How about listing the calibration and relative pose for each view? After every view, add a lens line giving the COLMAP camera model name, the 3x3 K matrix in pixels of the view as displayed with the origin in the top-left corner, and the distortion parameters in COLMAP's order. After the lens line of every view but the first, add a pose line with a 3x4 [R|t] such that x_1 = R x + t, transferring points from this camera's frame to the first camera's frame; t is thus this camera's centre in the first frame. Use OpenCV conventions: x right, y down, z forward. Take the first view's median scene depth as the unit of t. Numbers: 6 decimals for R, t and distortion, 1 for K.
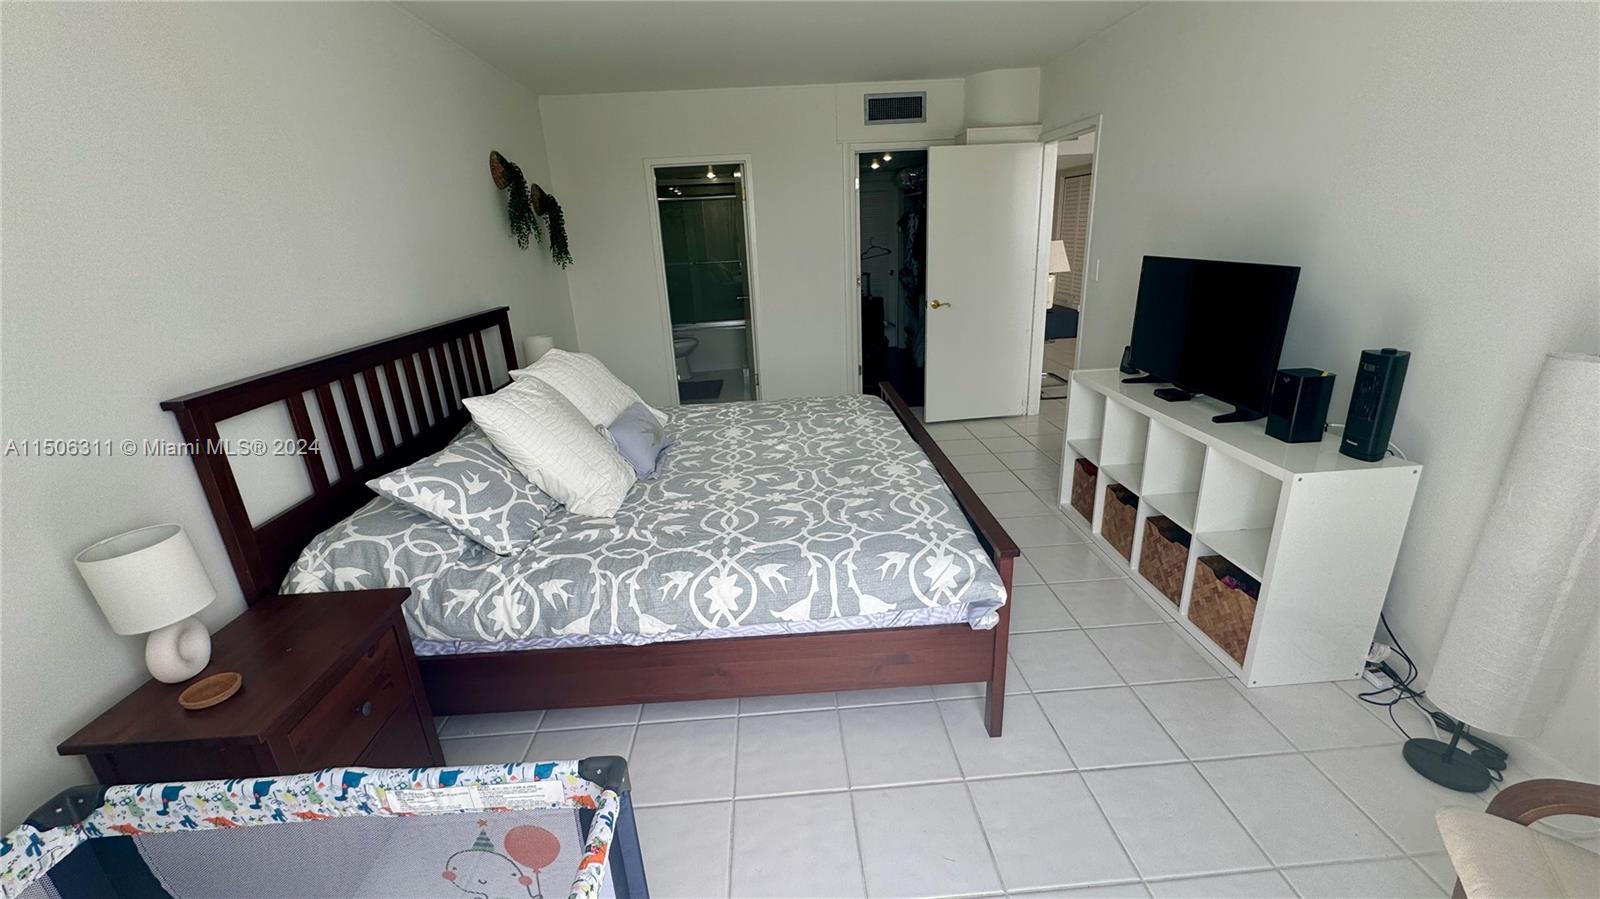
lens RADIAL K [[640.7, 0, 800.0], [0, 640.7, 449.5], [0, 0, 1]] dist [-0.002607, 0.000183]
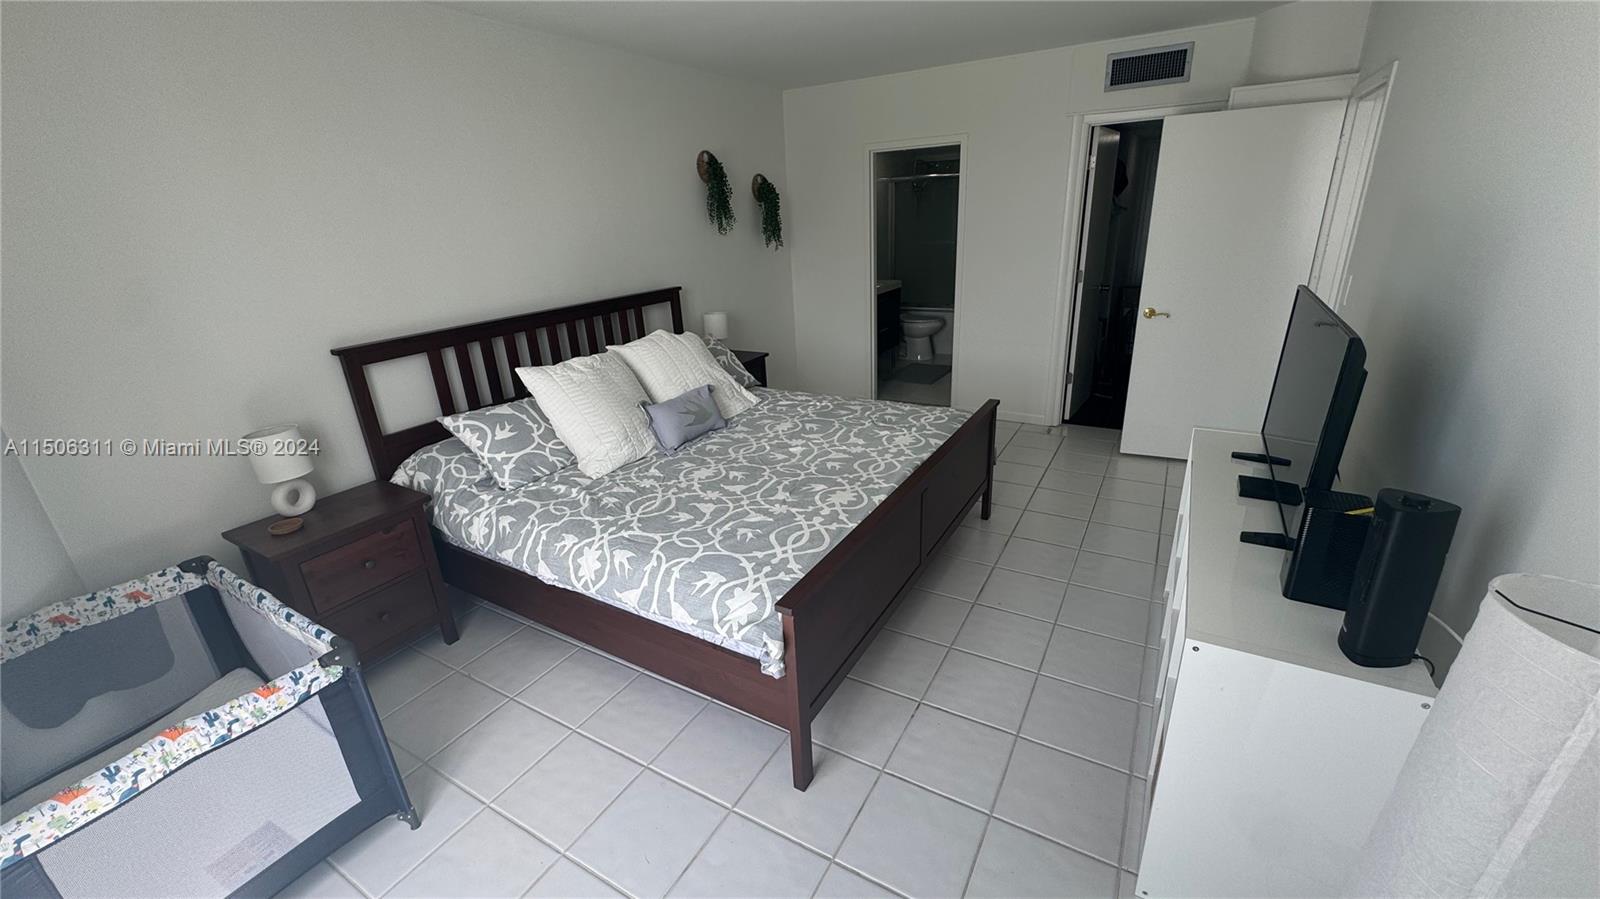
lens RADIAL K [[640.7, 0, 800.0], [0, 640.7, 449.5], [0, 0, 1]] dist [-0.002607, 0.000183]
pose [[0.836032, 0.200564, -0.510710, 0.693230], [-0.171668, 0.979680, 0.103715, -0.154122], [0.521134, 0.000964, 0.853475, 0.173031]]
